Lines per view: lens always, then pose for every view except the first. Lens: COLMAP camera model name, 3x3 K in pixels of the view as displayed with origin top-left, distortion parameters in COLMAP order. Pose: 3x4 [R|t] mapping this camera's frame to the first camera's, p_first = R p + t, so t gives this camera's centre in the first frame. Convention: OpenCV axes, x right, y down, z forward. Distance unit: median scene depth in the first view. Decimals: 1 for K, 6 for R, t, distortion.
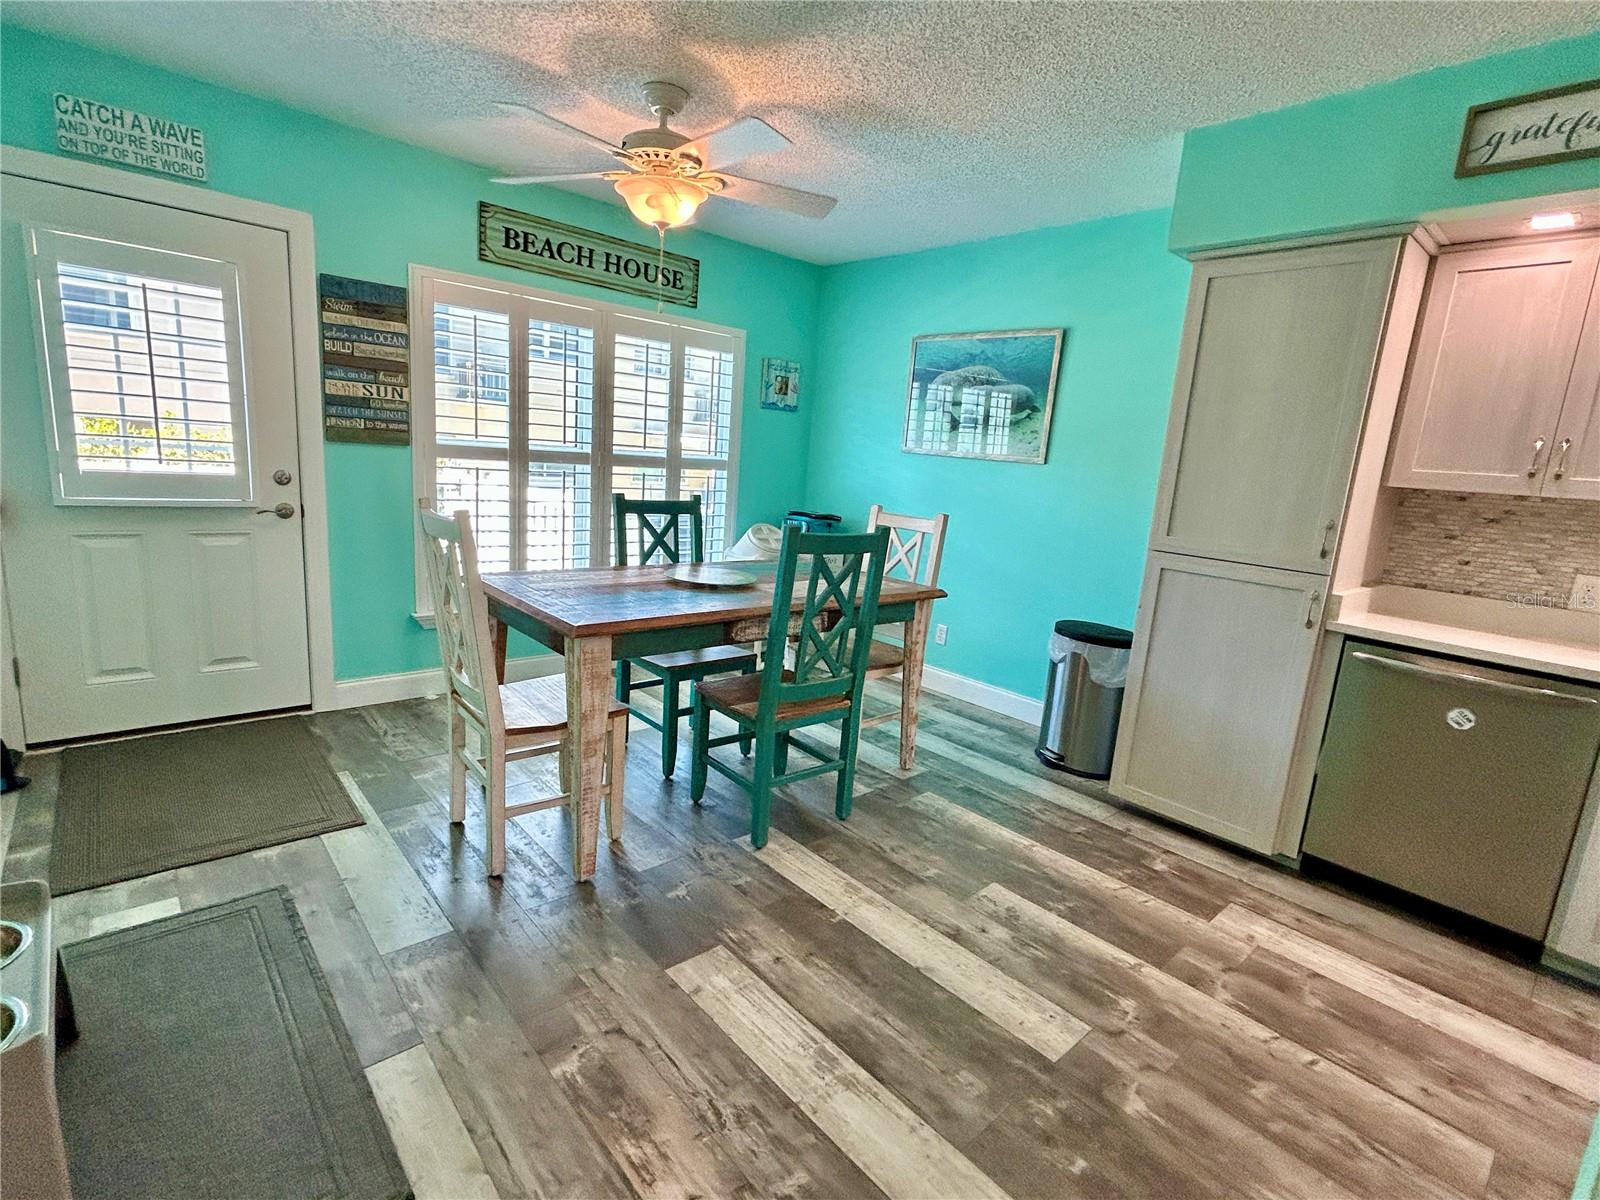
lens RADIAL K [[785.4, 0, 792.2], [0, 785.4, 604.8], [0, 0, 1]] dist [-0.005011, 0.003704]
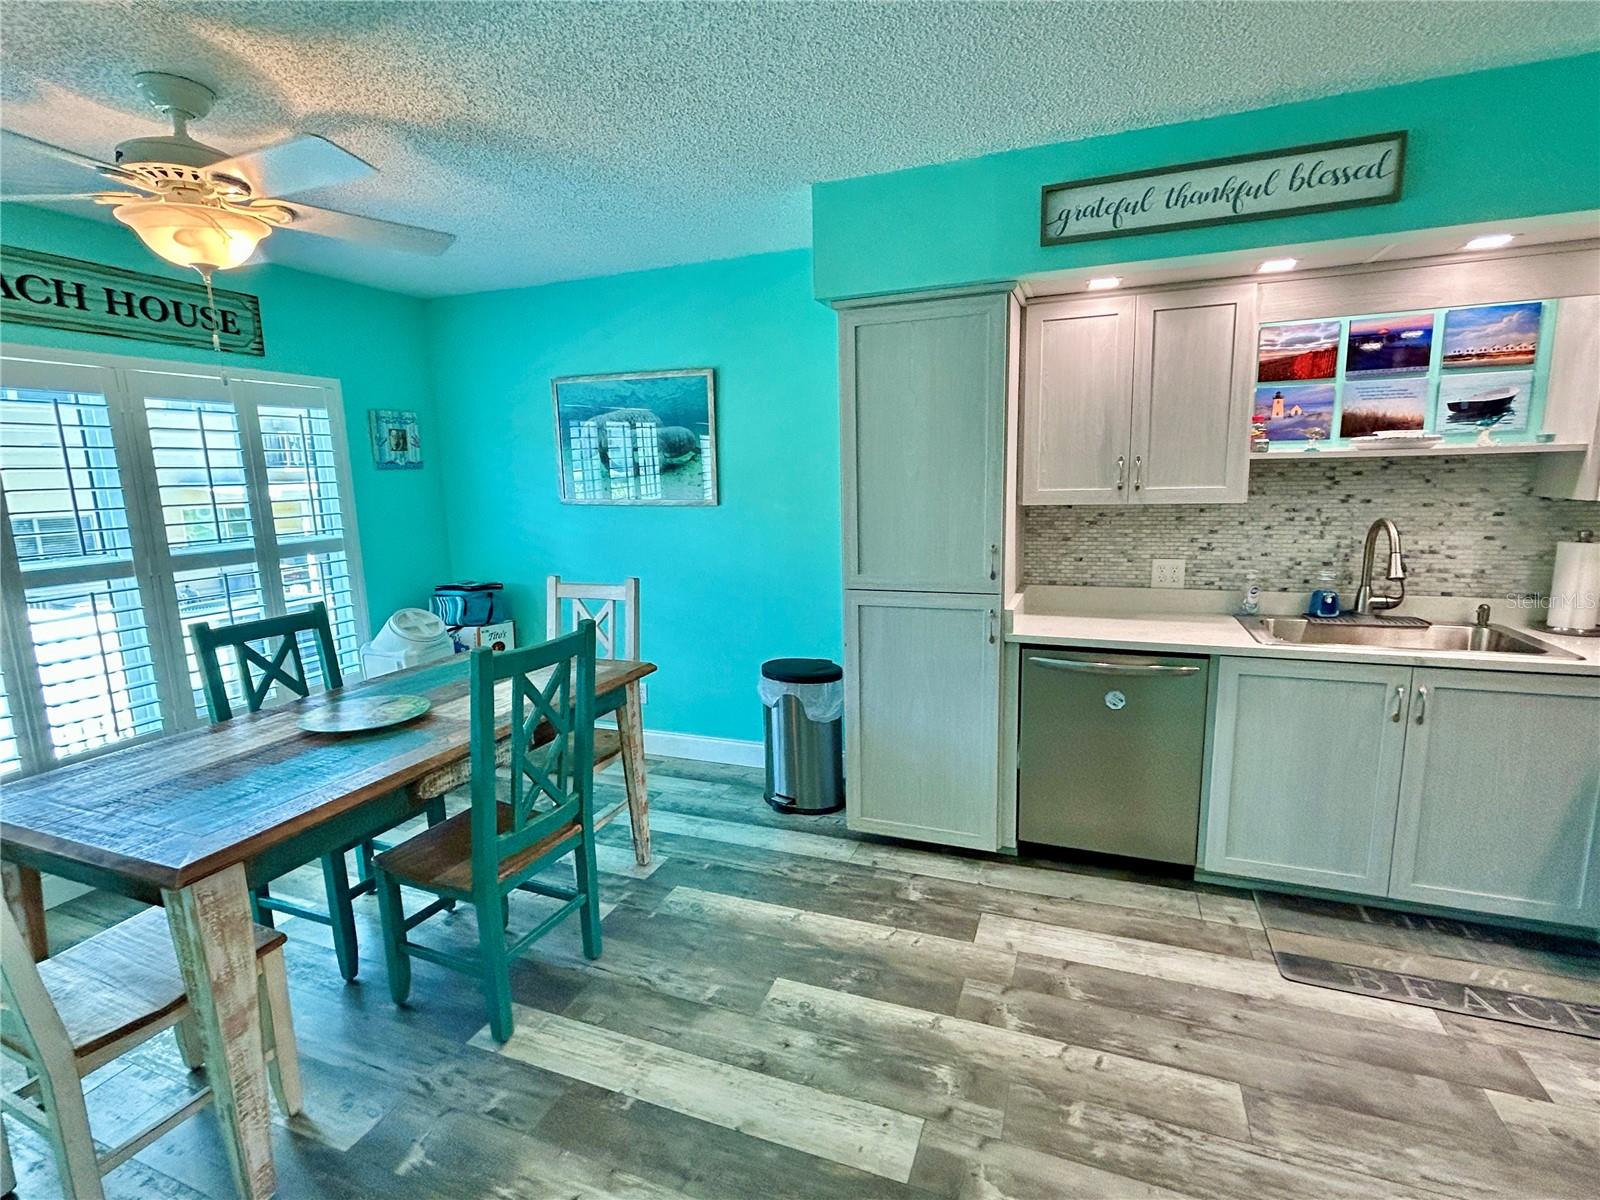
lens RADIAL K [[785.4, 0, 802.6], [0, 785.4, 600.4], [0, 0, 1]] dist [-0.005011, 0.003704]
pose [[0.884486, -0.169526, 0.434678, -0.043313], [0.175462, 0.984122, 0.026780, -0.100480], [-0.432316, 0.052583, 0.900188, 0.114407]]
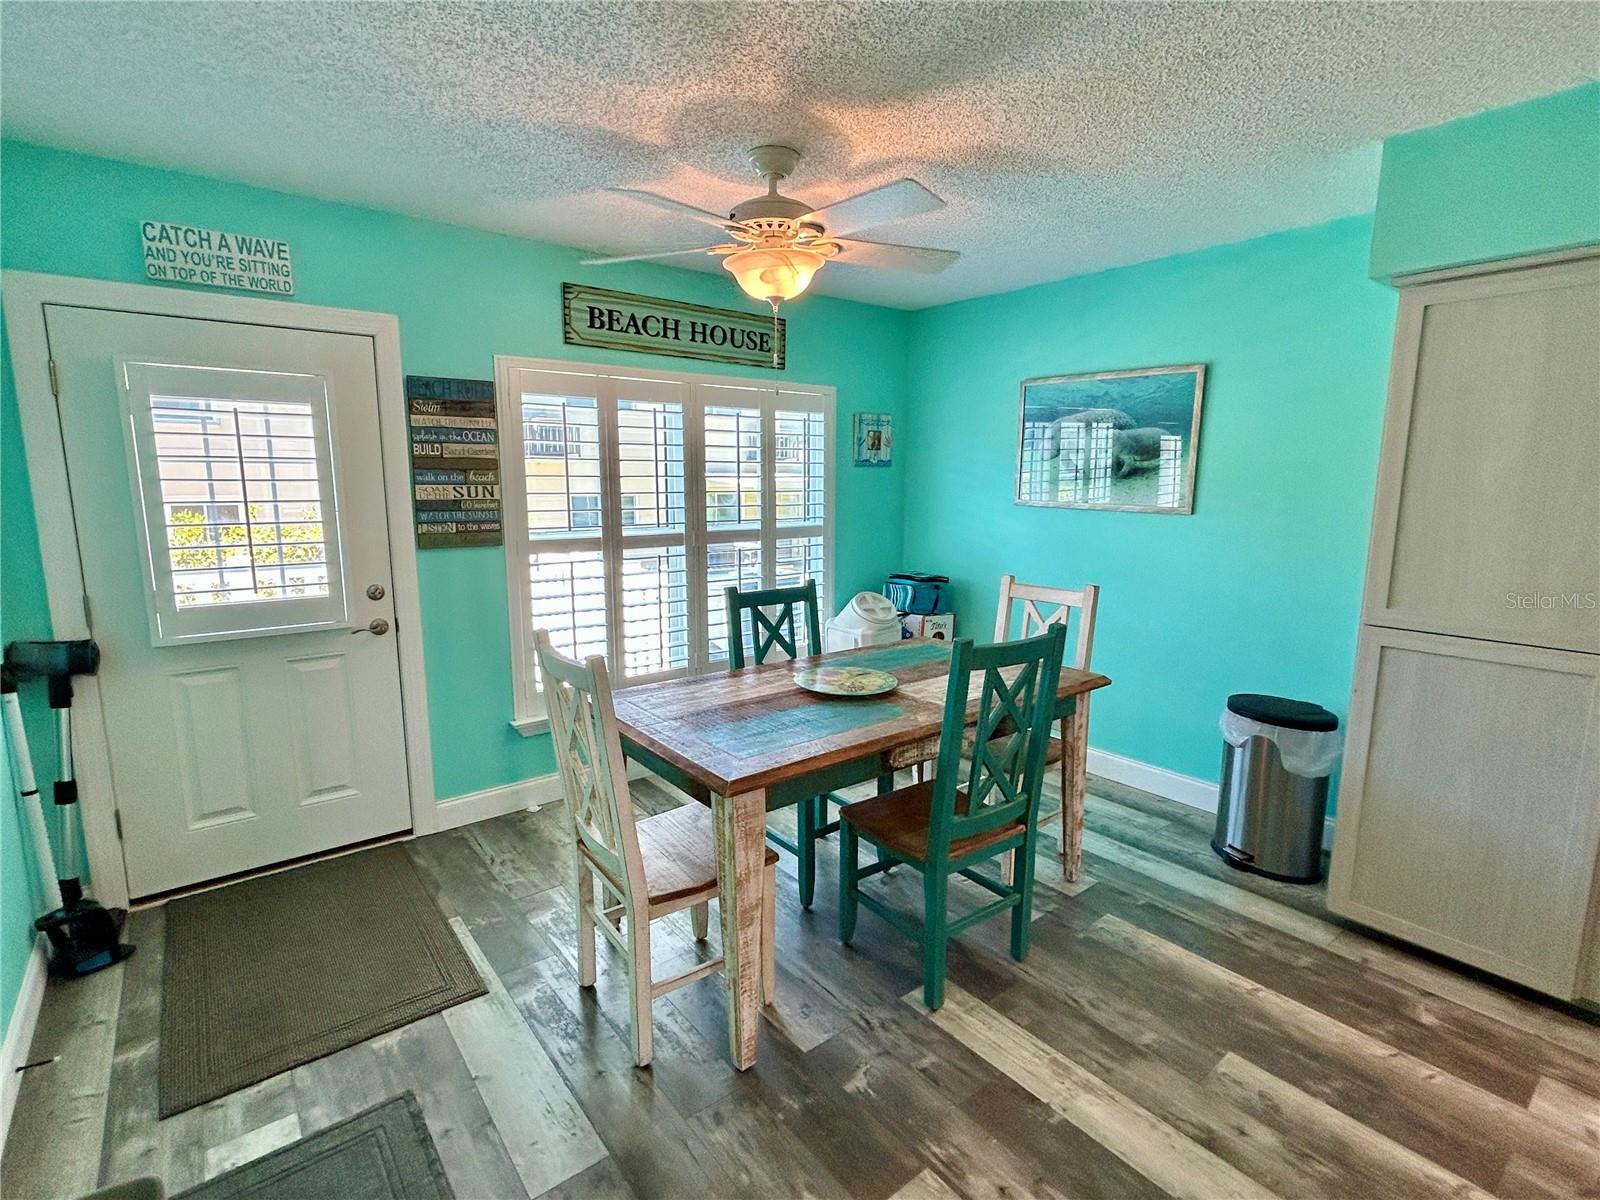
lens RADIAL K [[785.4, 0, 780.7], [0, 785.4, 598.5], [0, 0, 1]] dist [-0.005011, 0.003704]
pose [[0.995534, -0.058660, -0.073963, -0.115812], [0.055899, 0.997680, -0.038865, -0.108683], [0.076072, 0.034557, 0.996503, 0.116982]]
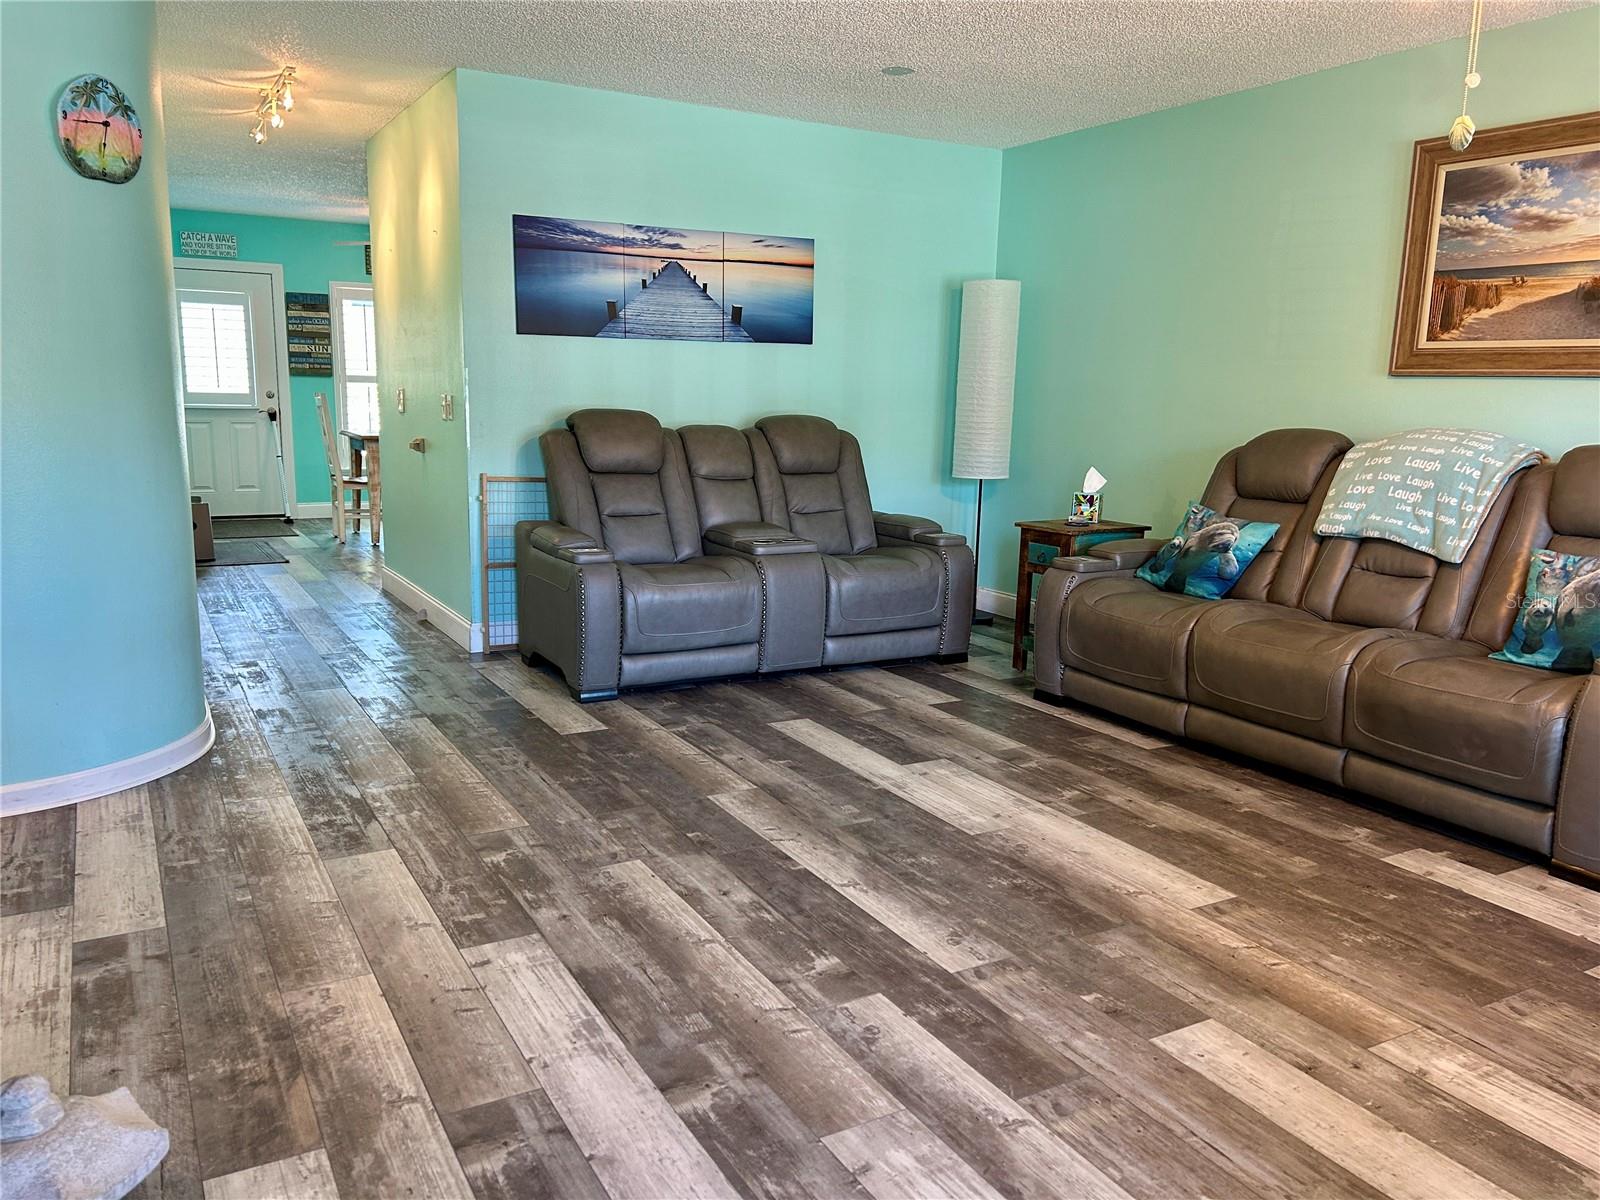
lens RADIAL K [[1195.3, 0, 795.5], [0, 1195.3, 613.3], [0, 0, 1]] dist [0.000167, -0.001832]
pose [[0.976071, -0.016355, -0.216838, 1.570702], [0.011146, 0.999620, -0.025227, 0.584545], [0.217168, 0.022206, 0.975882, -2.004974]]
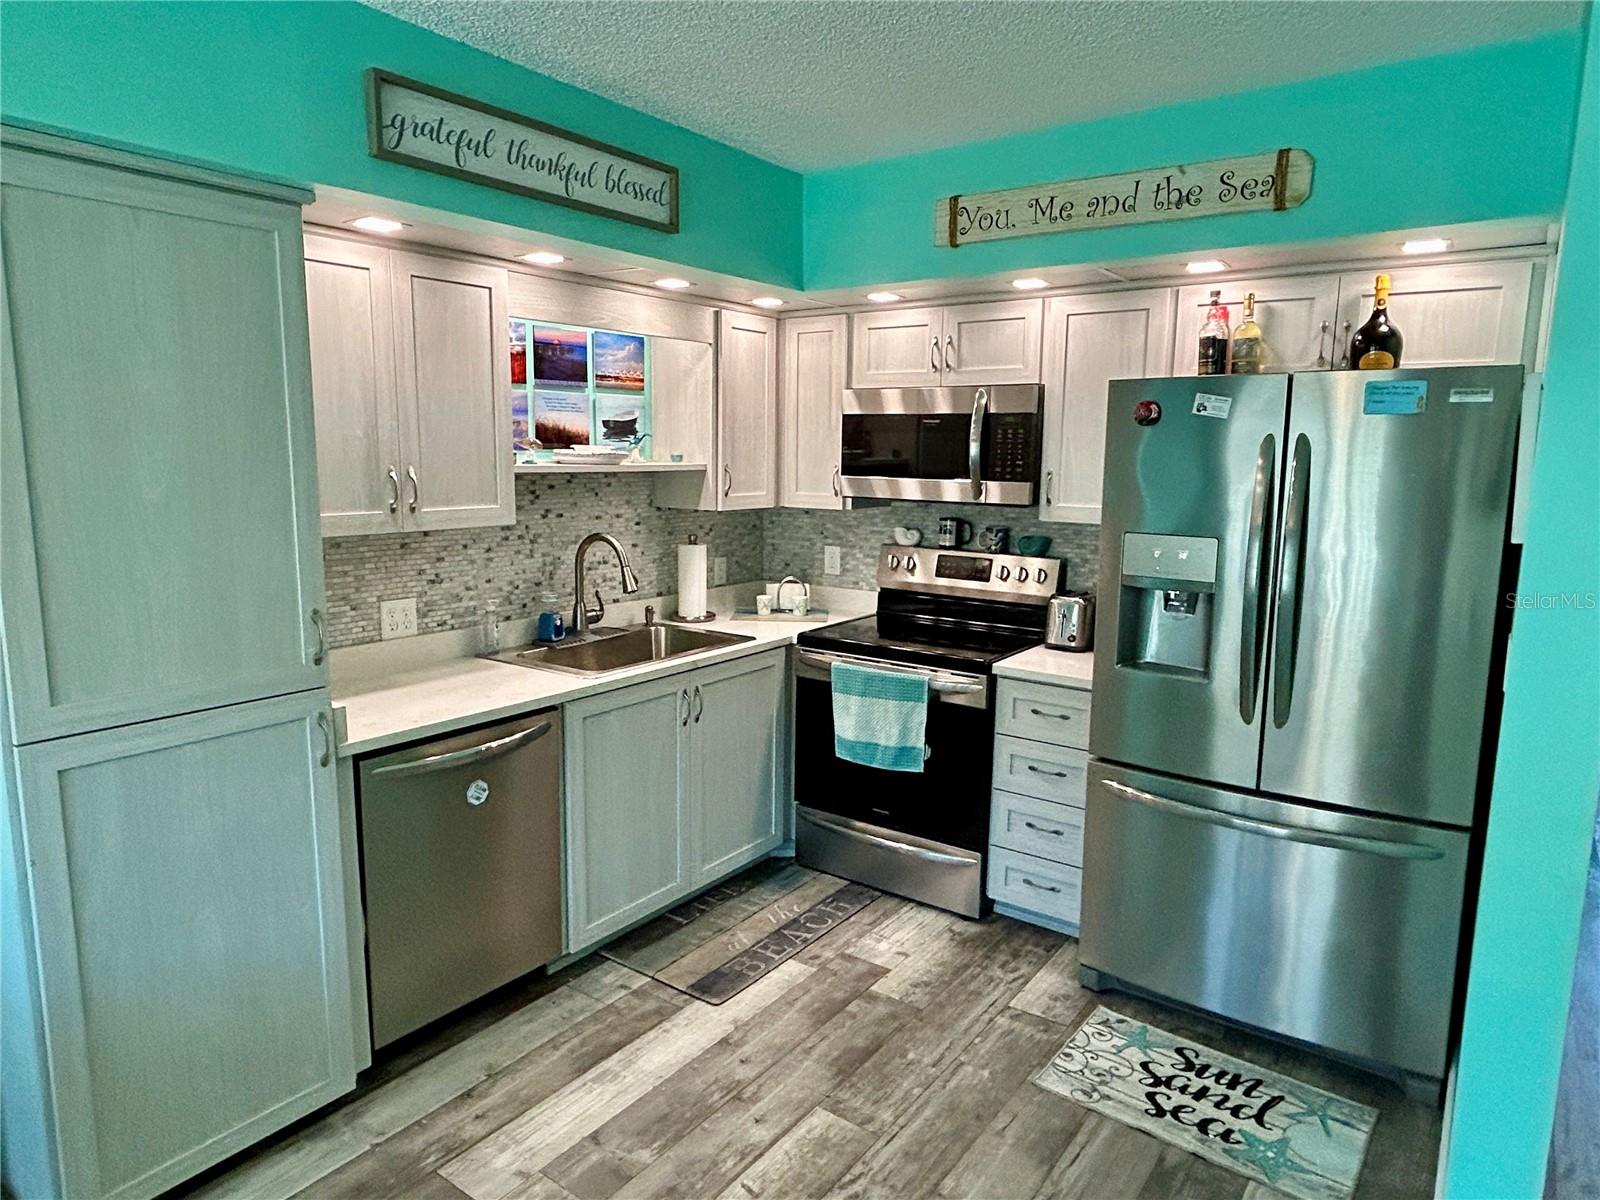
lens RADIAL K [[988.7, 0, 806.4], [0, 988.7, 597.6], [0, 0, 1]] dist [-0.007692, -0.004660]
pose [[-0.221078, -0.219615, 0.950207, -0.206103], [0.156113, 0.953783, 0.256763, -0.252535], [-0.962680, 0.205104, -0.176576, 0.686249]]
